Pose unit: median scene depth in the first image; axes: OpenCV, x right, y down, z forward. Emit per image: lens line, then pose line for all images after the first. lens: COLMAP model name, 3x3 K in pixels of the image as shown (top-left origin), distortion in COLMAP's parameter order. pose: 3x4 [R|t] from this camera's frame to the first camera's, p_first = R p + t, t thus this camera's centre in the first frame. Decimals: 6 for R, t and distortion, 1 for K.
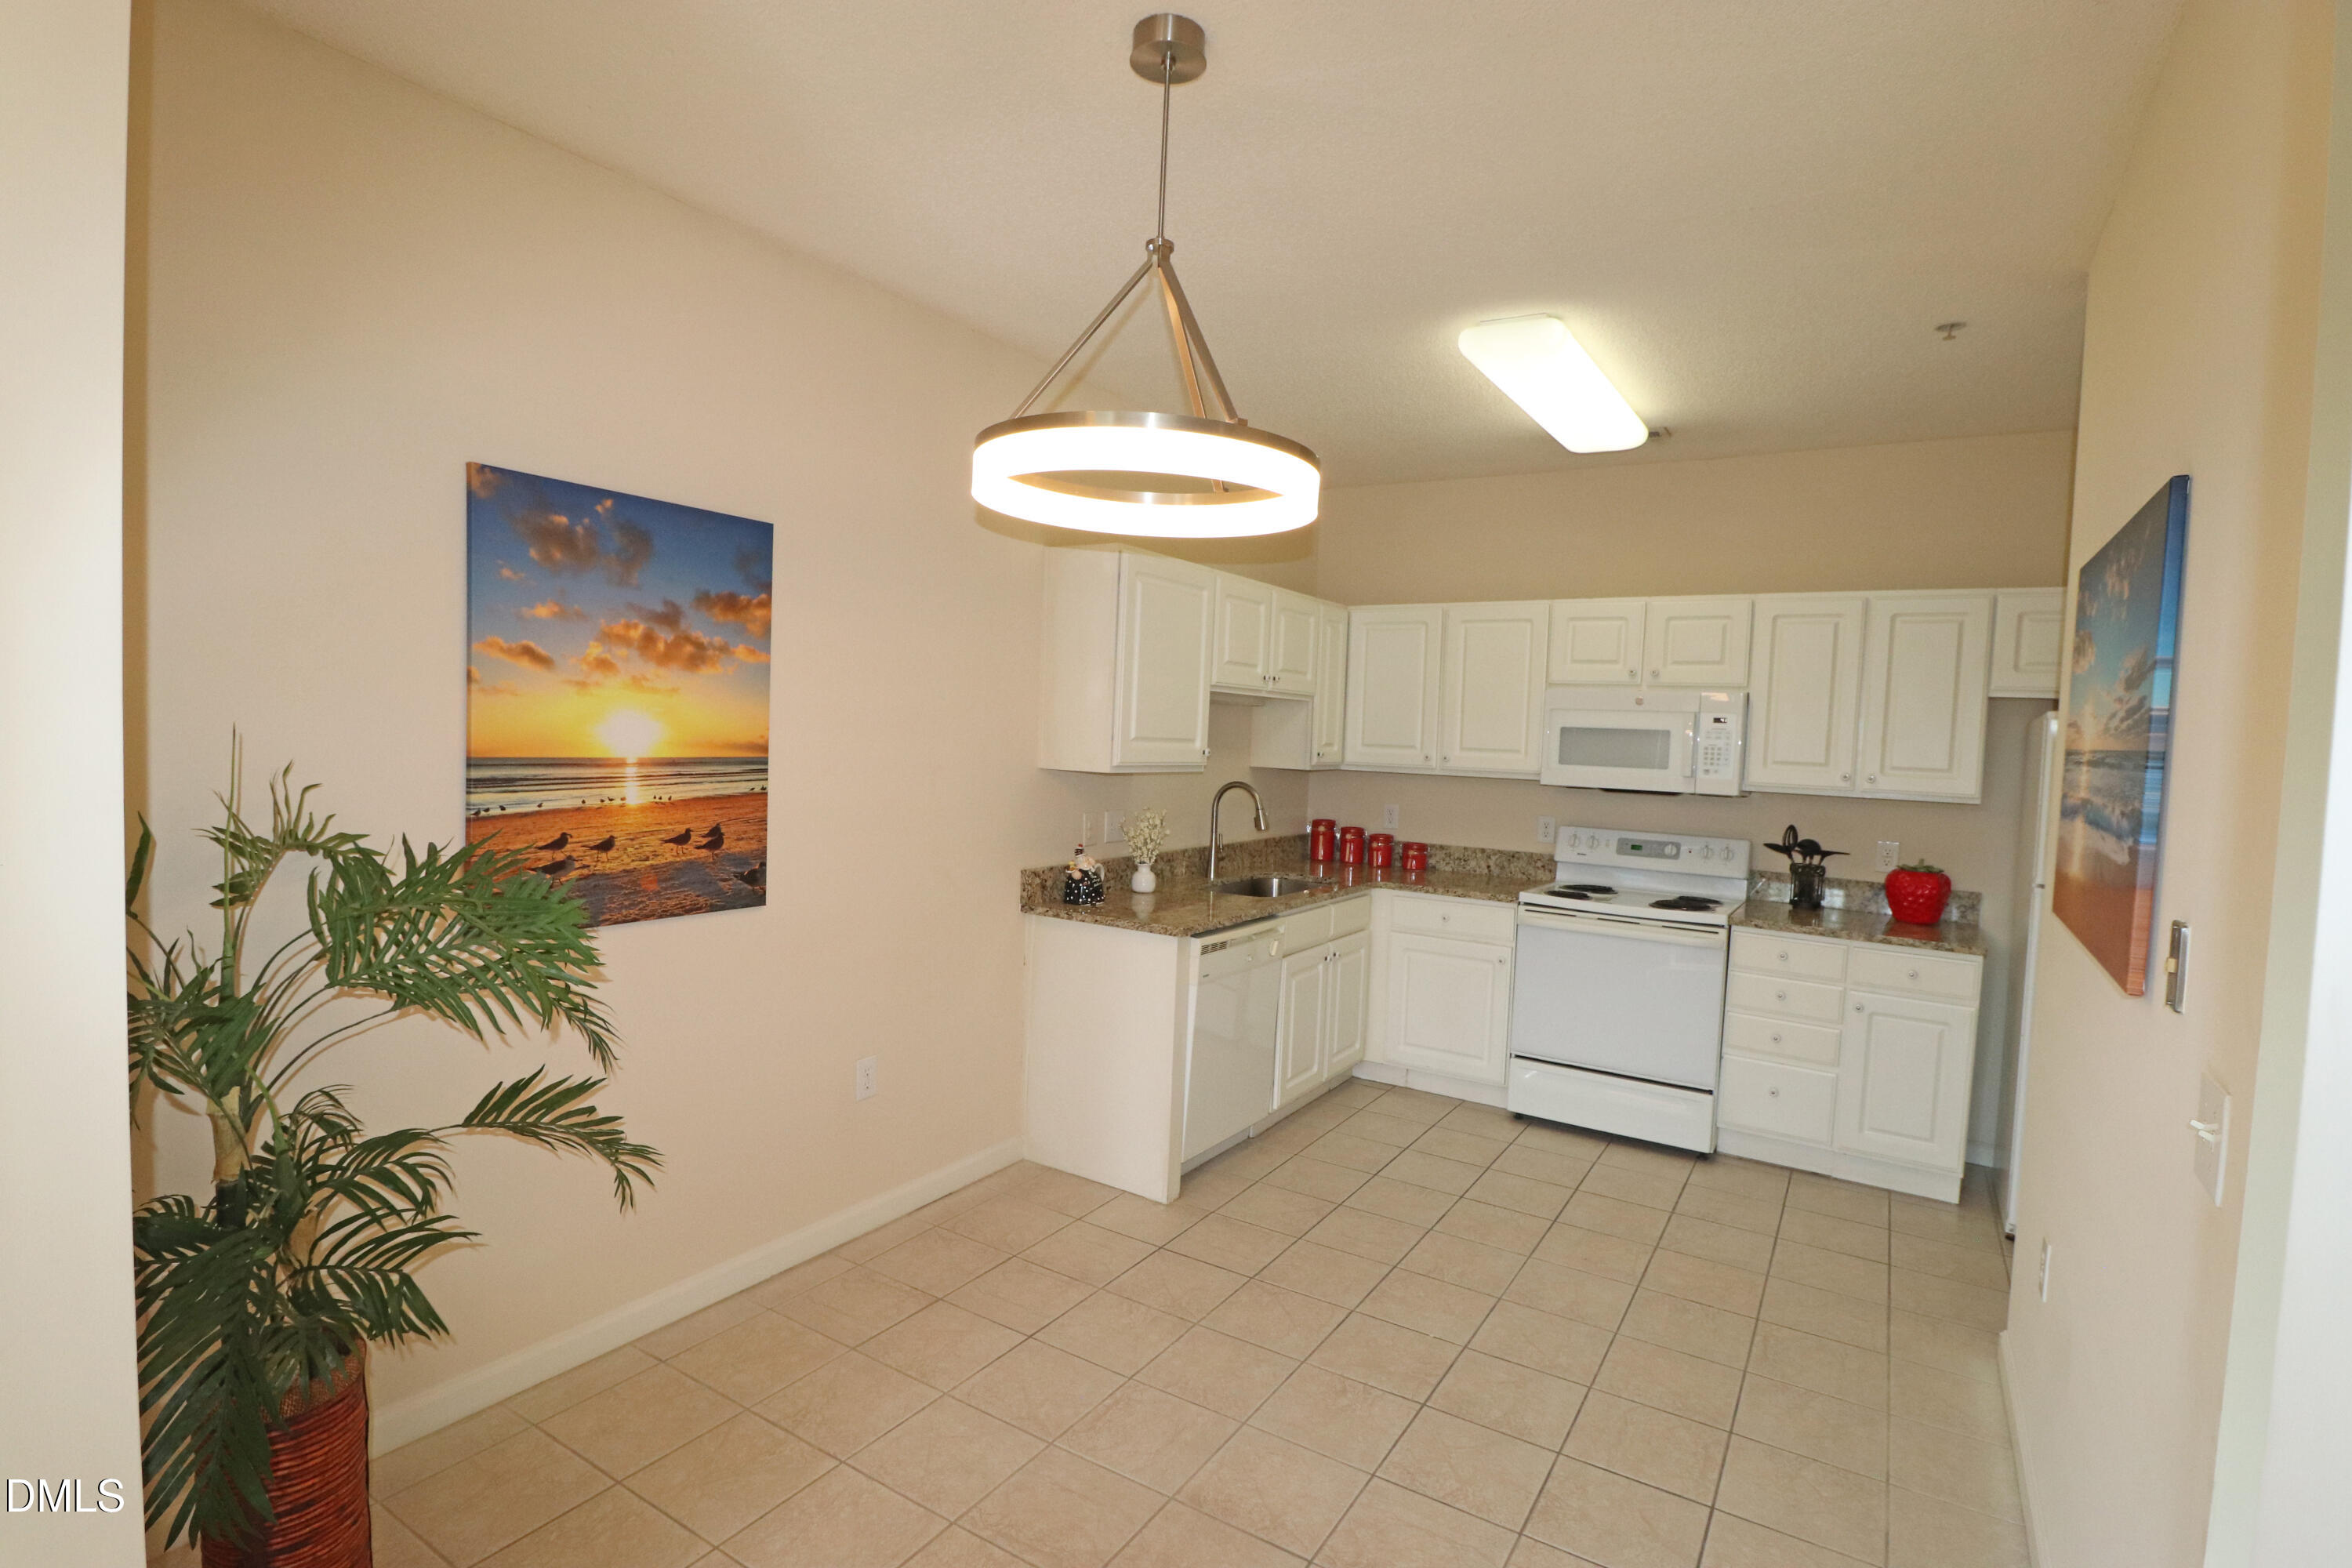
lens RADIAL K [[1144.3, 0, 1152.6], [0, 1144.3, 782.1], [0, 0, 1]] dist [-0.014395, -0.005534]
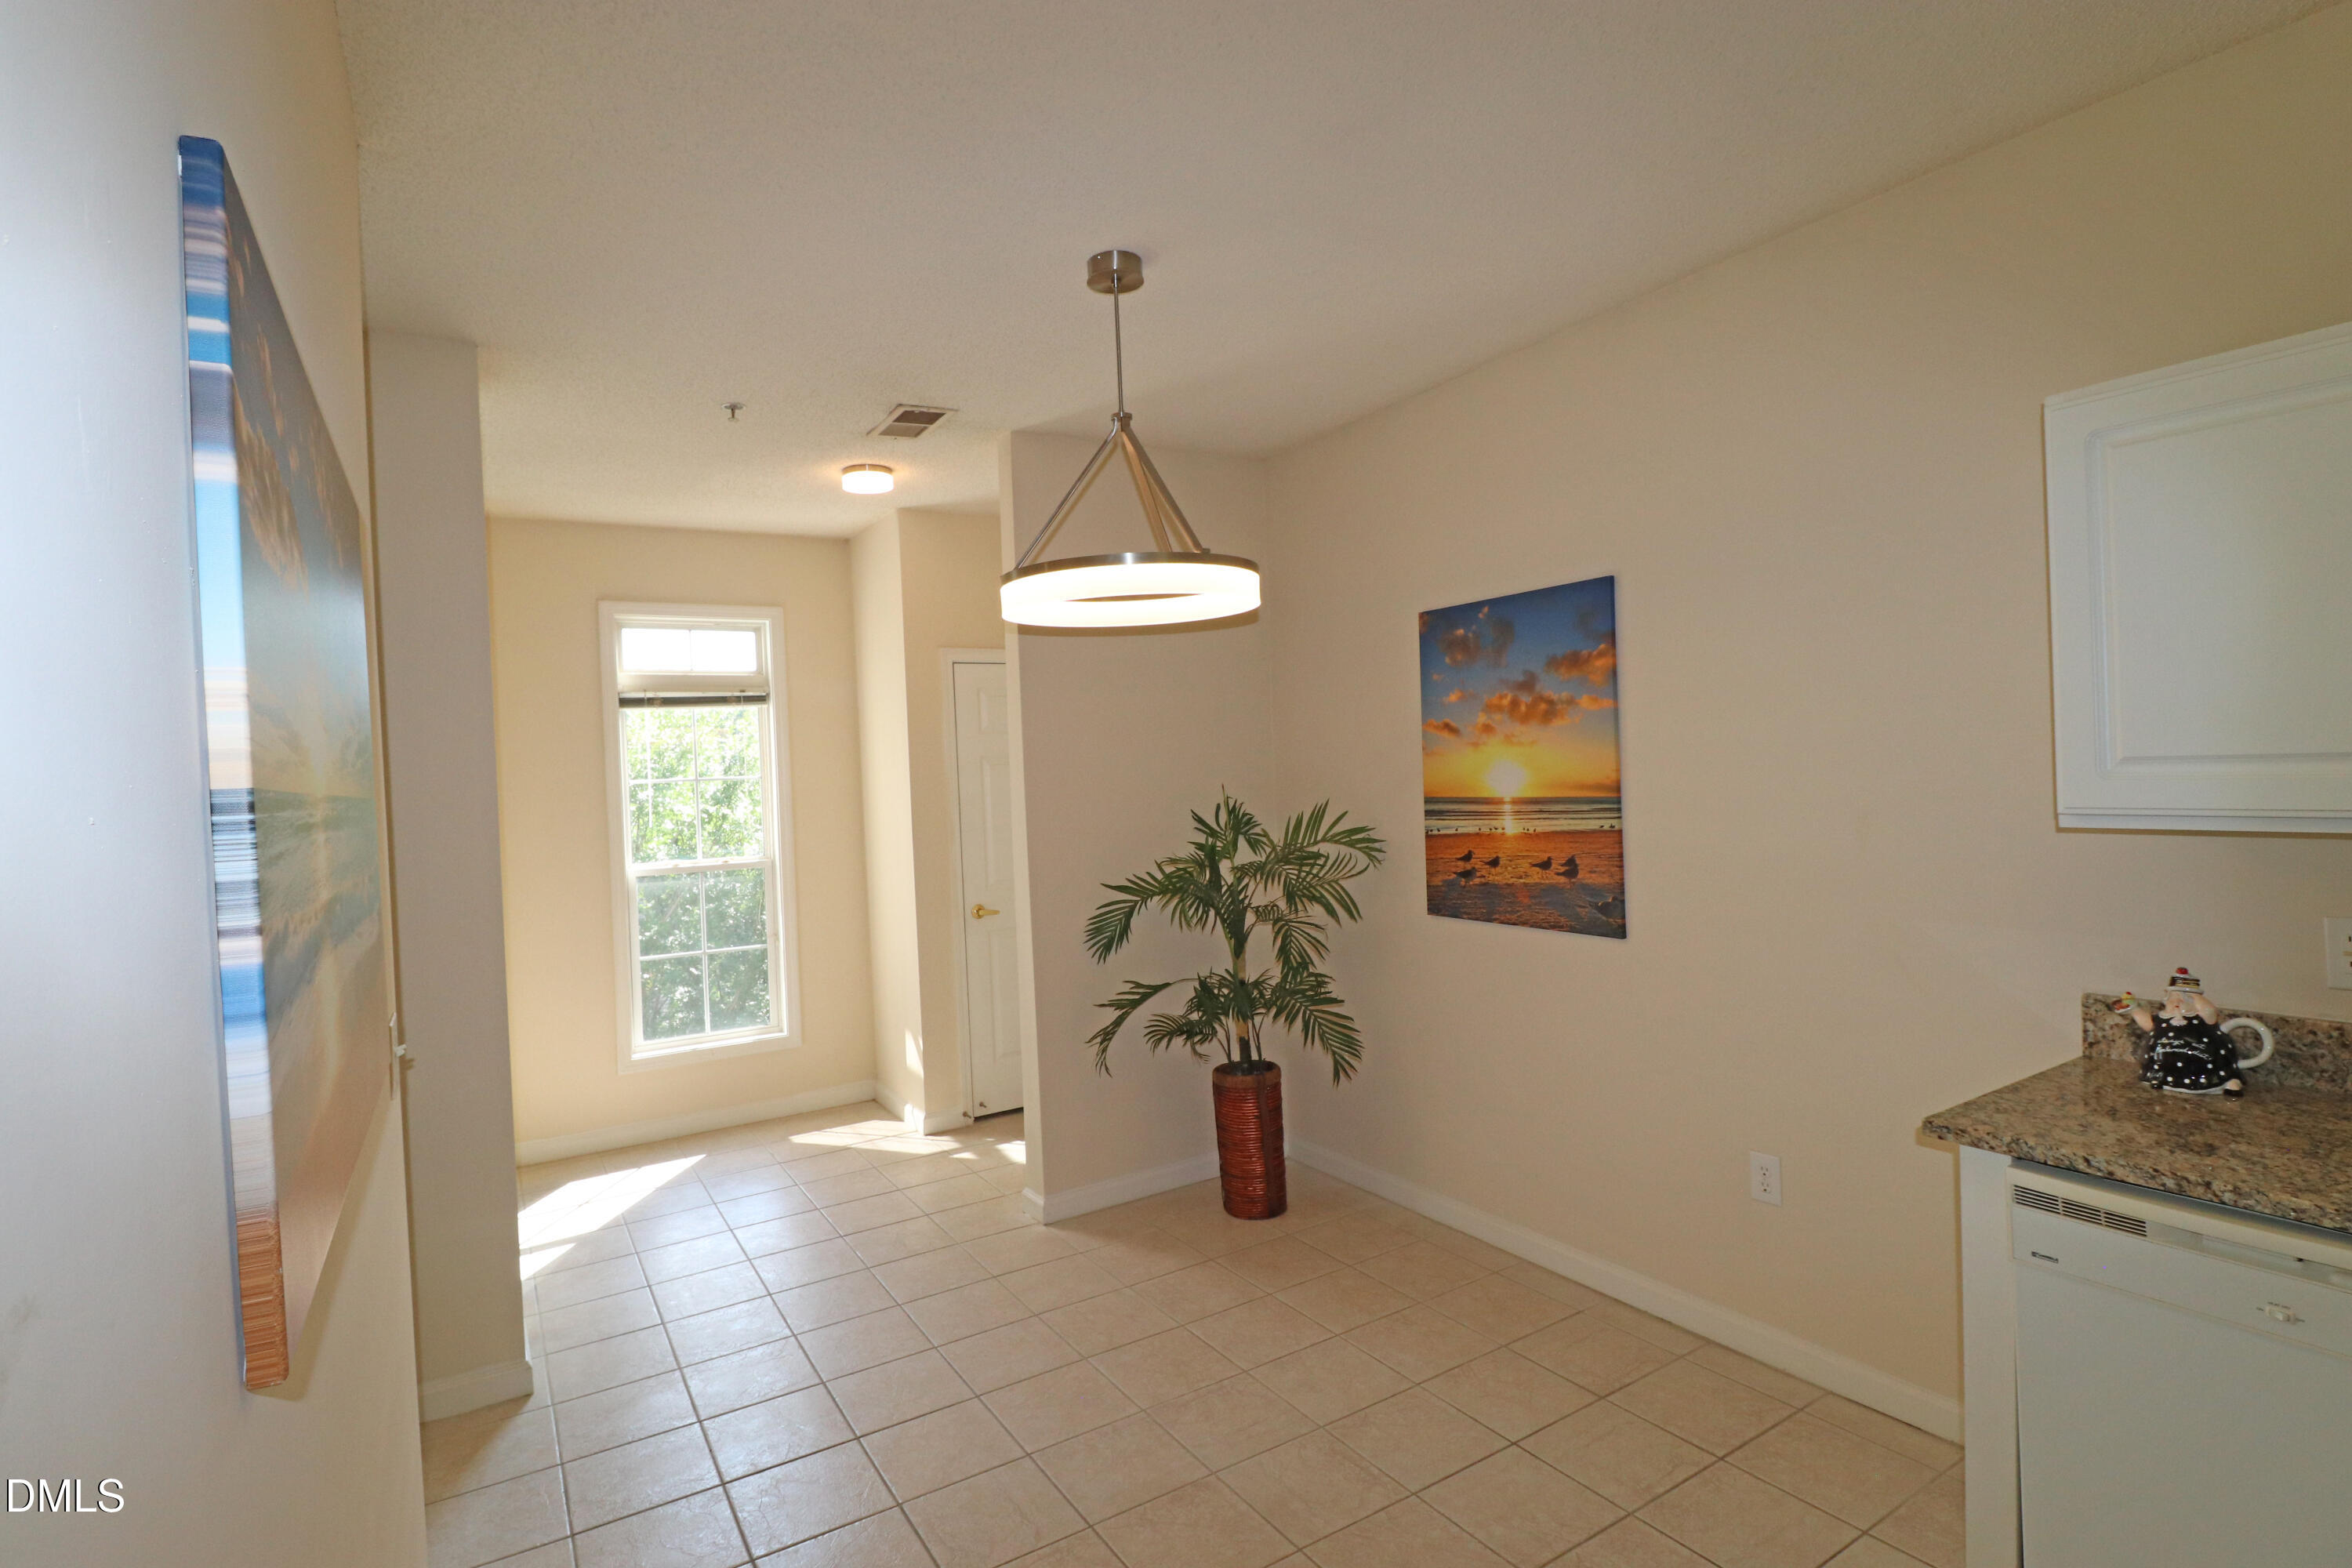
lens RADIAL K [[1144.3, 0, 1172.1], [0, 1144.3, 772.9], [0, 0, 1]] dist [-0.014395, -0.005534]
pose [[-0.431387, -0.014845, -0.902045, 0.826964], [-0.015781, 0.999836, -0.008908, -0.029656], [0.902029, 0.010392, -0.431551, 1.143456]]
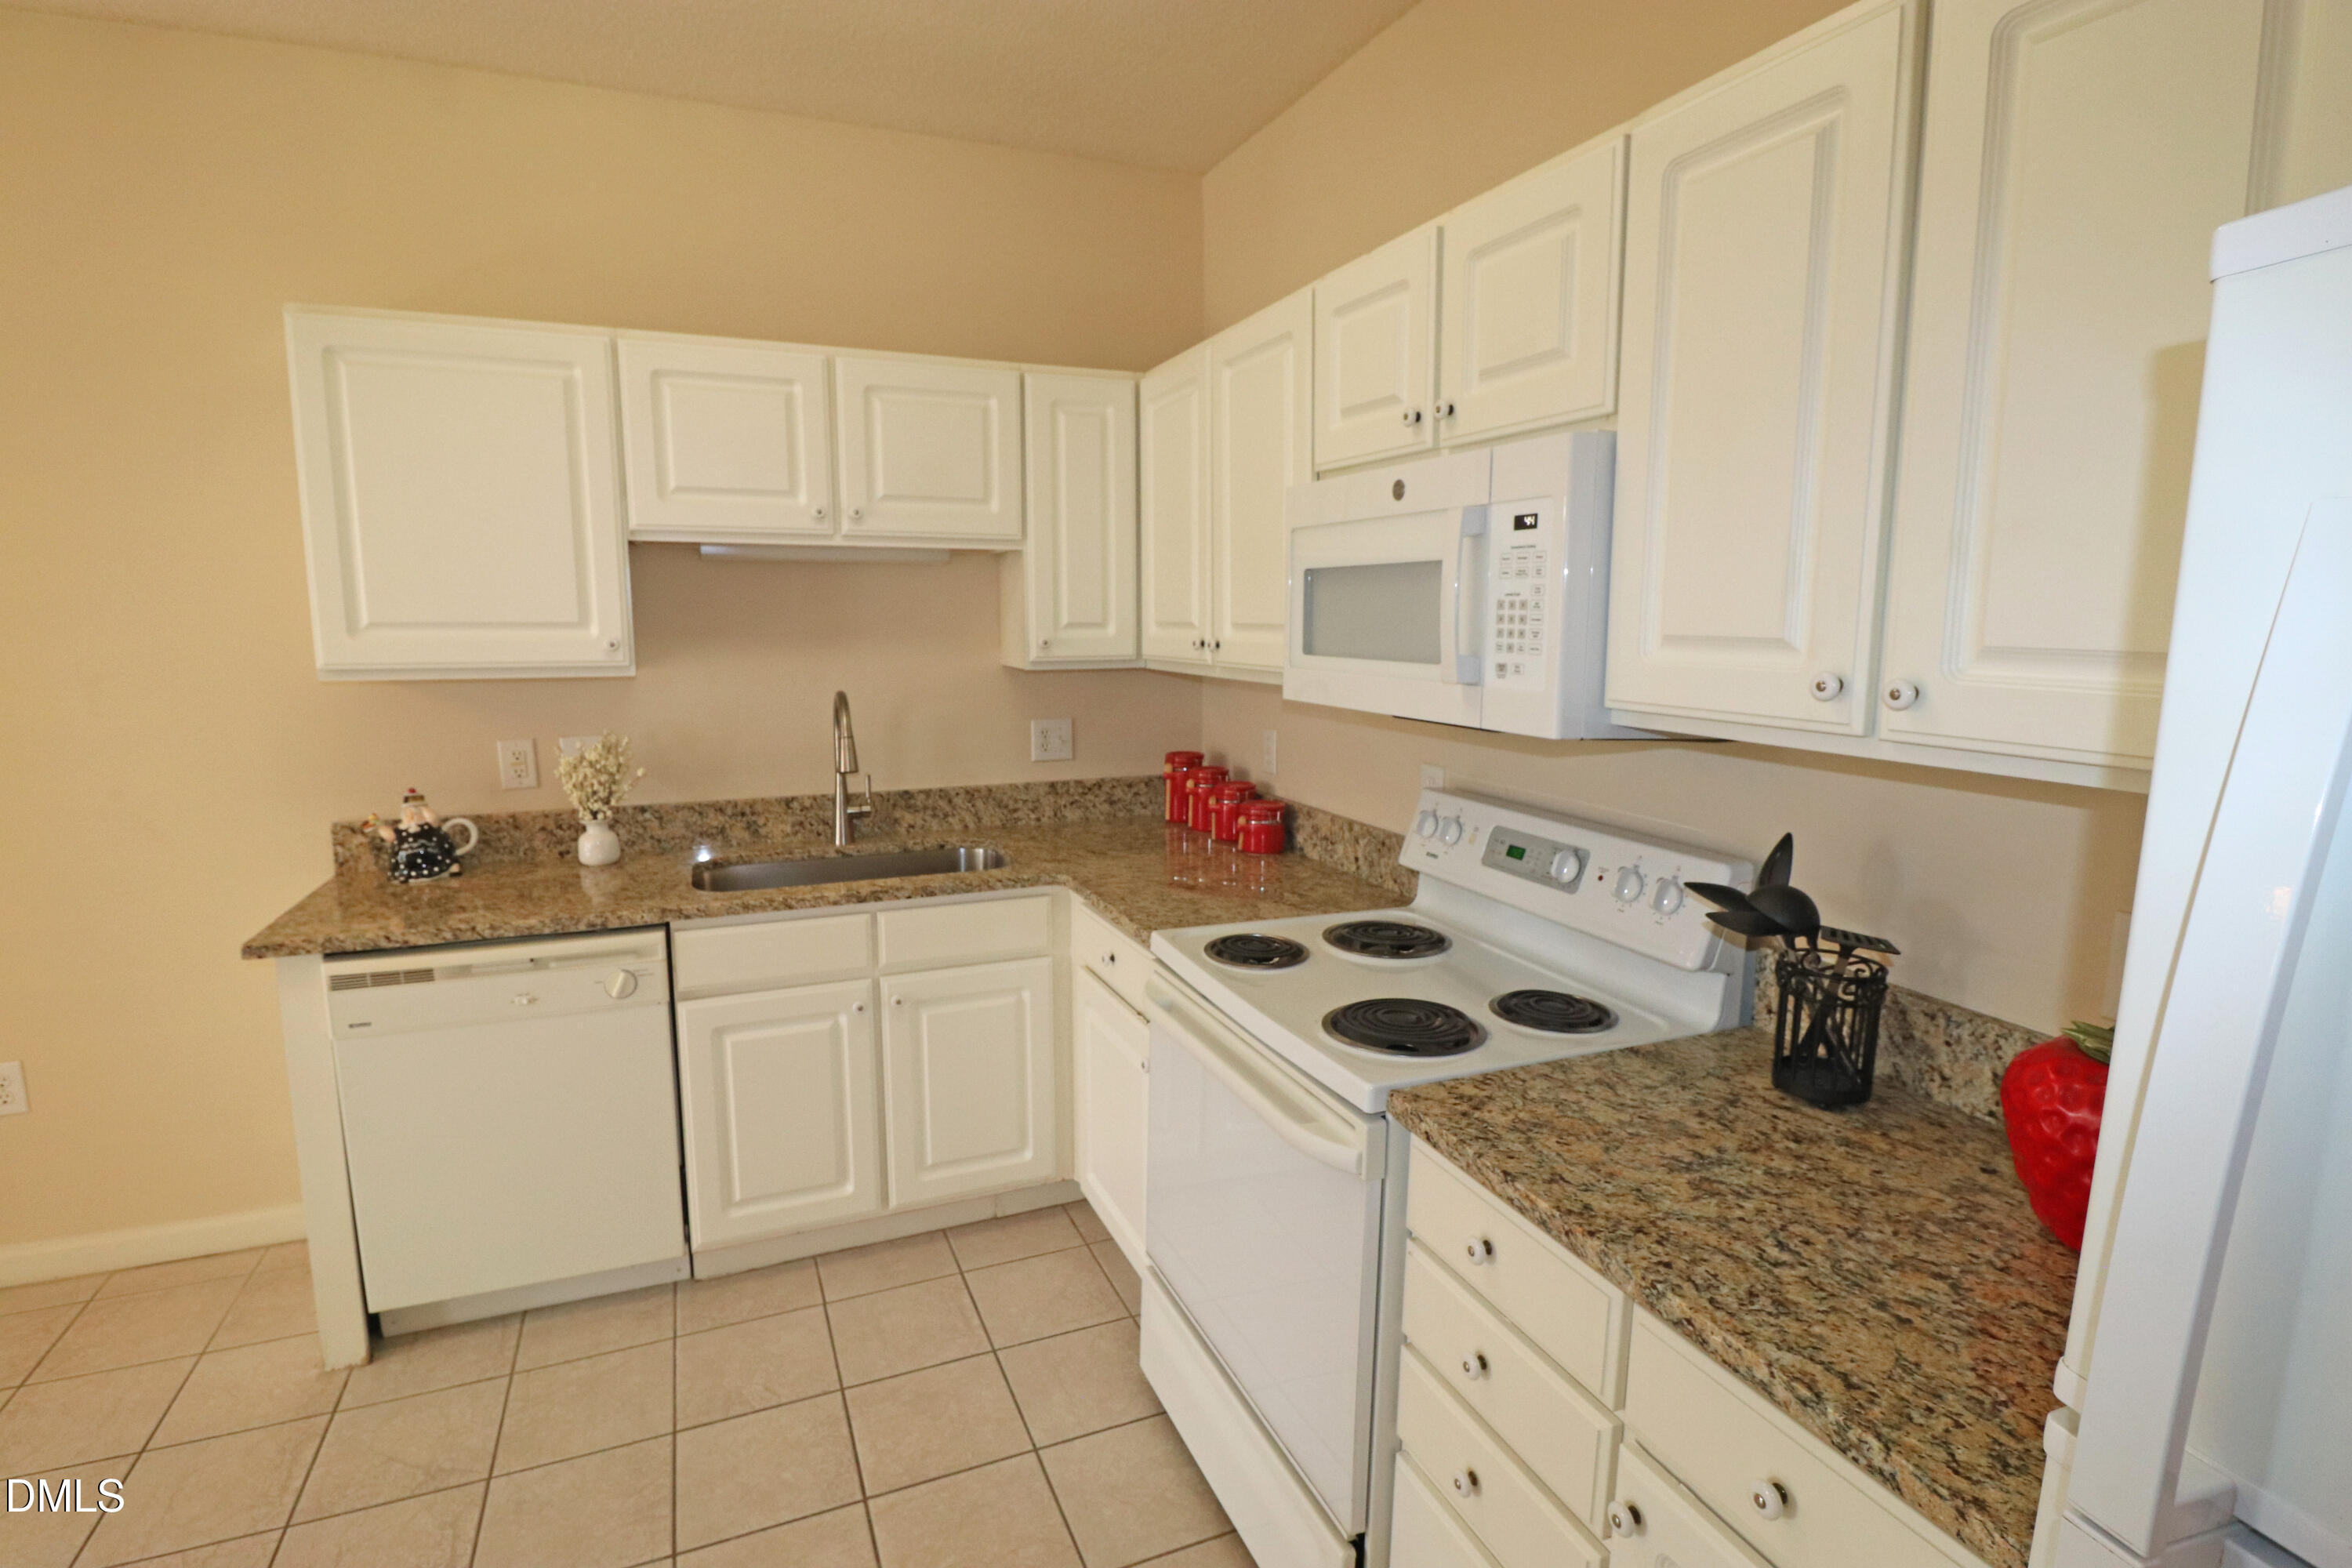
lens RADIAL K [[1144.3, 0, 1167.2], [0, 1144.3, 779.3], [0, 0, 1]] dist [-0.014395, -0.005534]
pose [[0.827993, 0.046609, -0.558799, 0.935530], [0.001292, 0.996378, 0.085022, -0.008519], [0.560737, -0.071120, 0.824934, 0.995790]]
